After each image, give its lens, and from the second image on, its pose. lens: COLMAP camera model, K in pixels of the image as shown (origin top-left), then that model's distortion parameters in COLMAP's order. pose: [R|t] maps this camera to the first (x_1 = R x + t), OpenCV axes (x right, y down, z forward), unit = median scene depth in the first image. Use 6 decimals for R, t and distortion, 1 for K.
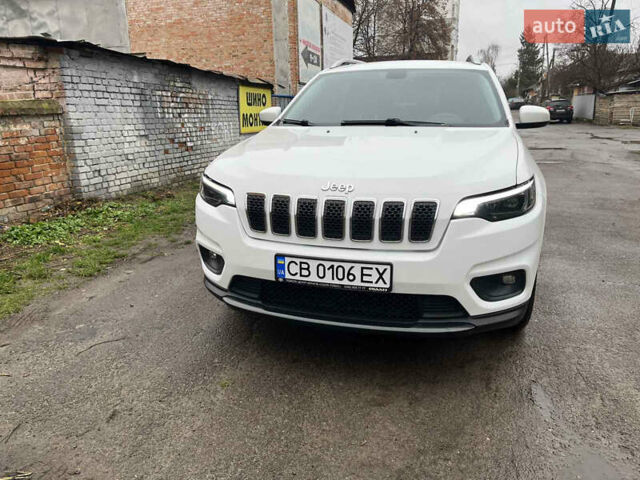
lens RADIAL K [[478.5, 0, 325.9], [0, 478.5, 239.0], [0, 0, 1]] dist [0.078310, -0.105036]
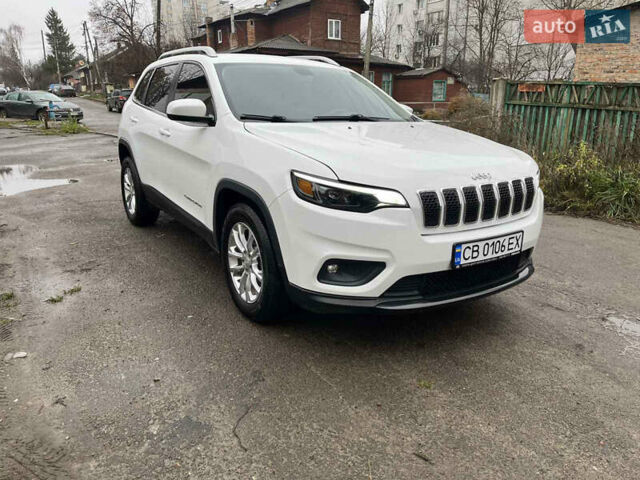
lens RADIAL K [[478.5, 0, 325.9], [0, 478.5, 239.0], [0, 0, 1]] dist [0.078310, -0.105036]
pose [[0.651909, -0.191641, 0.733681, -0.396591], [0.176250, 0.979334, 0.099201, -0.050349], [-0.737530, 0.064641, 0.672214, 0.180535]]
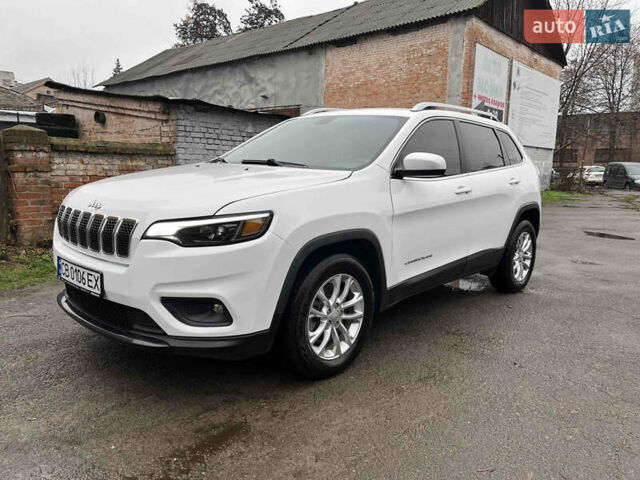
lens RADIAL K [[478.5, 0, 325.9], [0, 478.5, 239.0], [0, 0, 1]] dist [0.078310, -0.105036]
pose [[0.899071, 0.103234, -0.425458, 0.379088], [-0.148698, 0.986037, -0.074972, -0.006911], [0.411777, 0.130670, 0.901868, 0.060593]]
